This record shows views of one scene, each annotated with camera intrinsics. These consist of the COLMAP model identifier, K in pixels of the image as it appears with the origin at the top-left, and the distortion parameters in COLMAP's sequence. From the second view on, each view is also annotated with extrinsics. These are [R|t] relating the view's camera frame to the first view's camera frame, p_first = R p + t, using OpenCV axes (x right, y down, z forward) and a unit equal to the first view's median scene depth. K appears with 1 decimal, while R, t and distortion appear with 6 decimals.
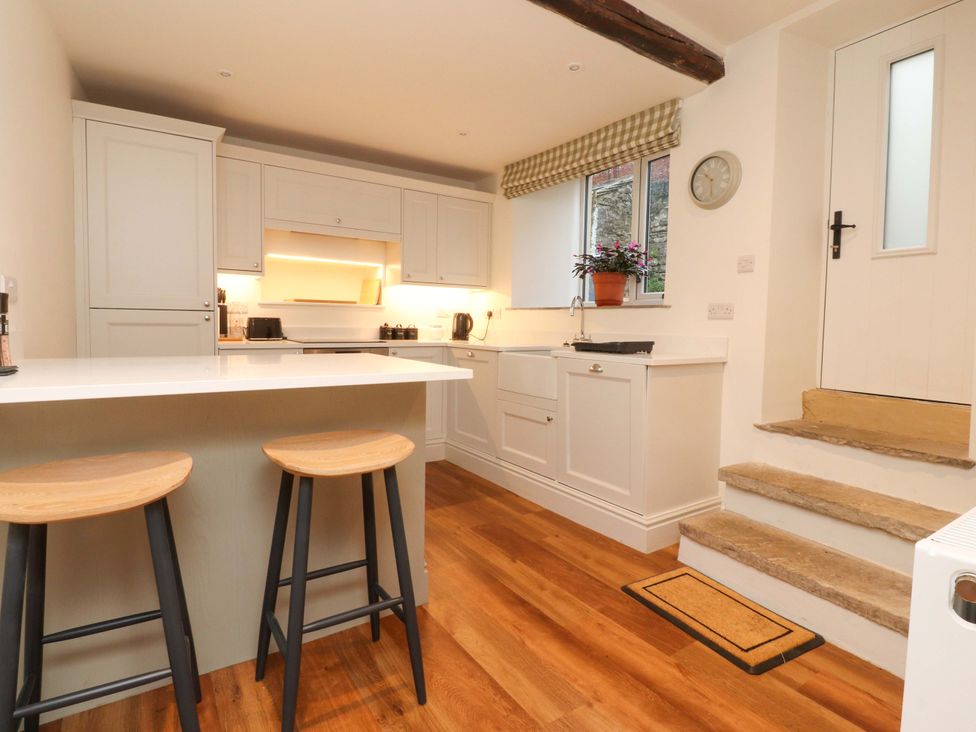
lens RADIAL K [[526.2, 0, 483.4], [0, 526.2, 347.5], [0, 0, 1]] dist [0.003243, -0.014490]
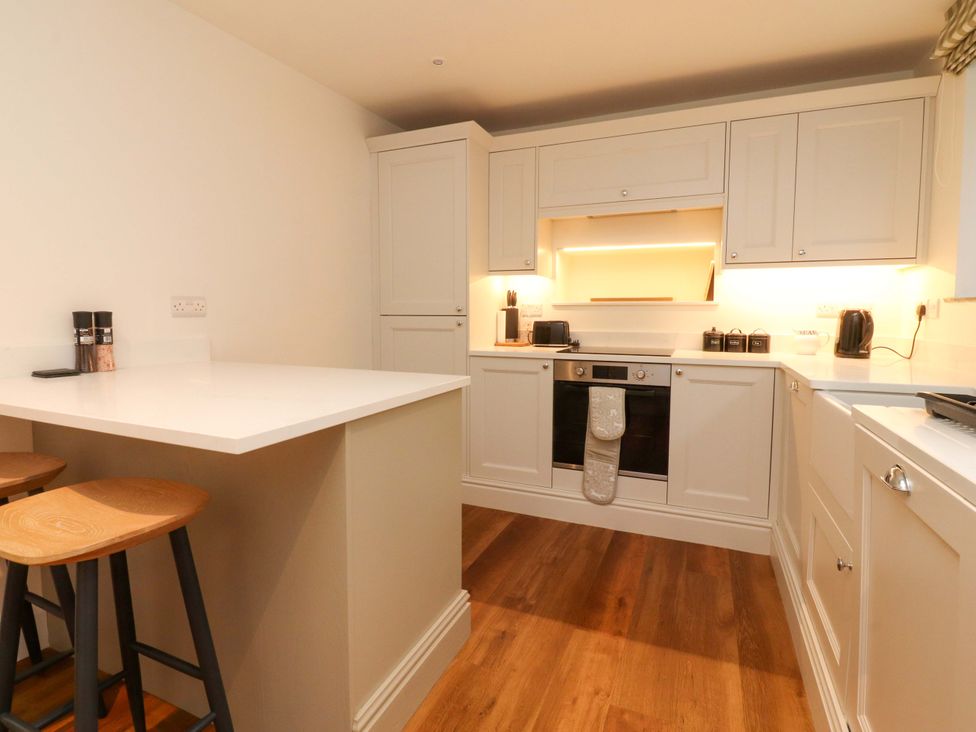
lens RADIAL K [[517.6, 0, 489.4], [0, 517.6, 347.3], [0, 0, 1]] dist [0.006650, -0.014547]
pose [[0.533537, 0.041504, -0.844758, 0.242003], [-0.032940, 0.999057, 0.028280, -0.030732], [0.845135, 0.012737, 0.534401, 0.408131]]
